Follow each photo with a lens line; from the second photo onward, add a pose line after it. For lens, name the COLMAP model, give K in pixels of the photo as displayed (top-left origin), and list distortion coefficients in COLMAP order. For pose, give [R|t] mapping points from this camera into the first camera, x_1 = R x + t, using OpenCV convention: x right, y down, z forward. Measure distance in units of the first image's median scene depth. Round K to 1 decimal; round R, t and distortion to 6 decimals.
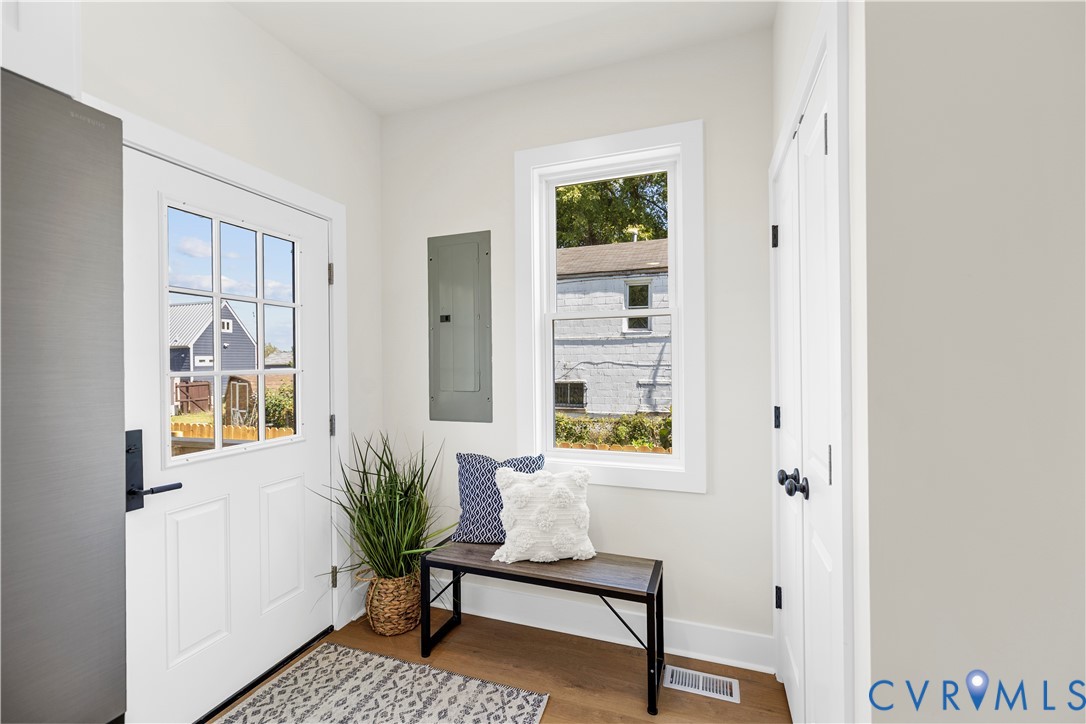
lens RADIAL K [[456.9, 0, 545.4], [0, 456.9, 367.6], [0, 0, 1]] dist [-0.006127, 0.003727]
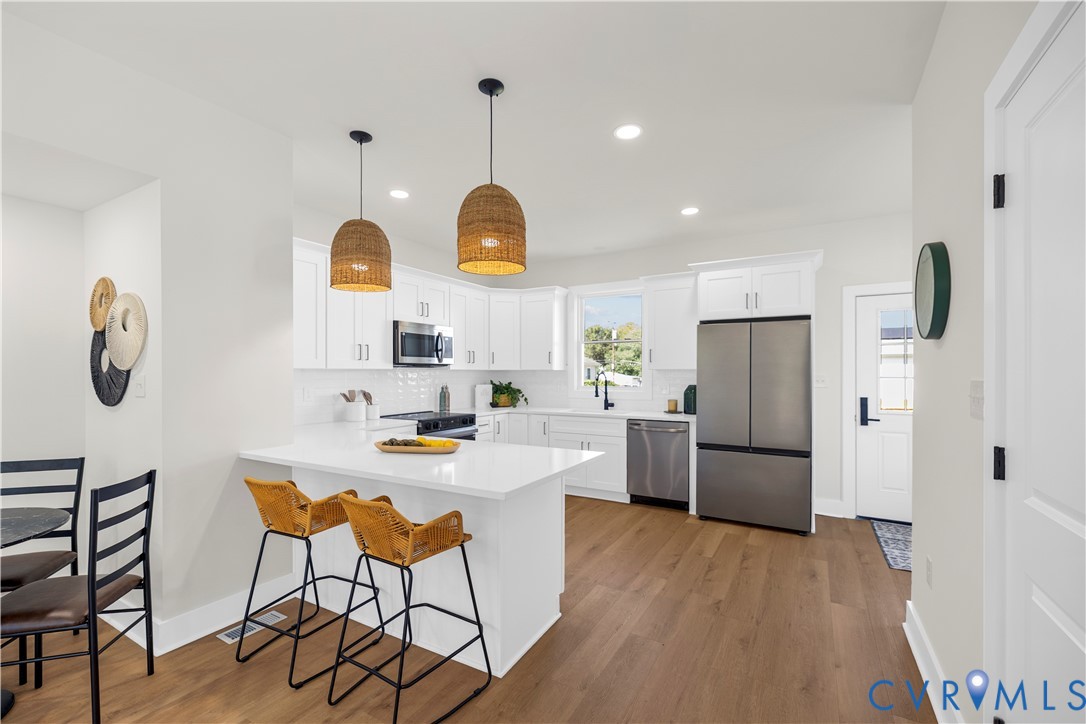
lens RADIAL K [[456.9, 0, 547.5], [0, 456.9, 371.1], [0, 0, 1]] dist [-0.006127, 0.003727]
pose [[-0.178944, 0.006505, -0.983838, 1.814173], [-0.002764, 0.999971, 0.007115, -0.032709], [0.983855, 0.003993, -0.178921, -0.351281]]
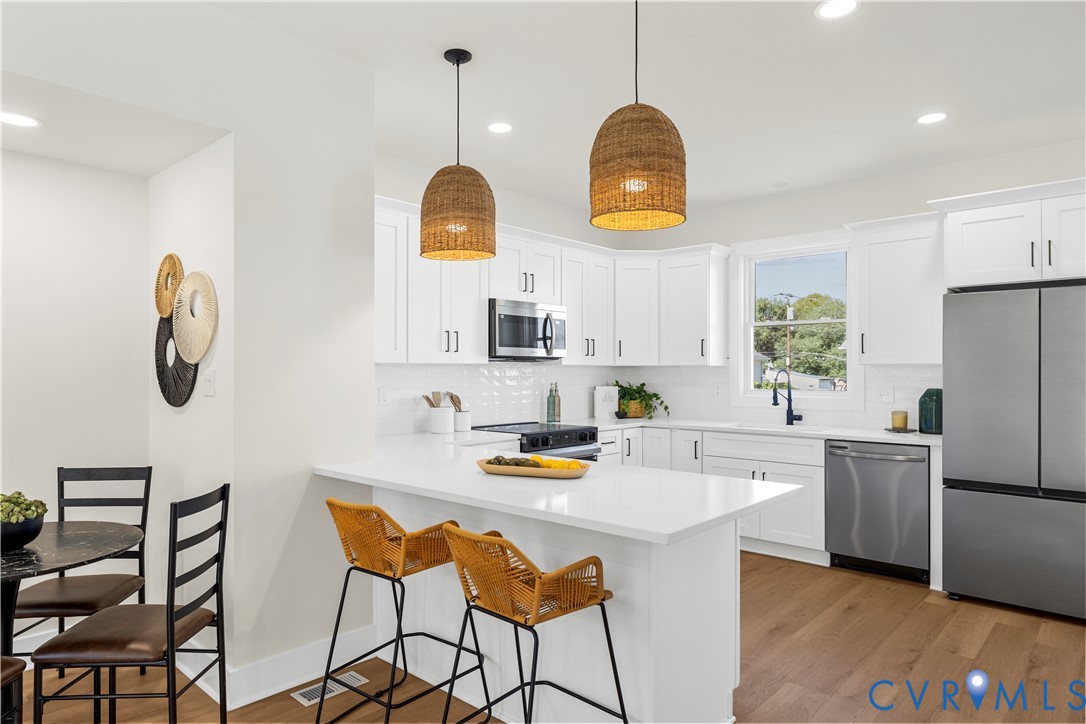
lens RADIAL K [[652.0, 0, 539.5], [0, 652.0, 364.7], [0, 0, 1]] dist [-0.002730, -0.002291]
pose [[-0.389694, 0.000496, -0.920944, 1.860059], [-0.002249, 0.999996, 0.001490, -0.025021], [0.920942, 0.002652, -0.389691, -0.404067]]
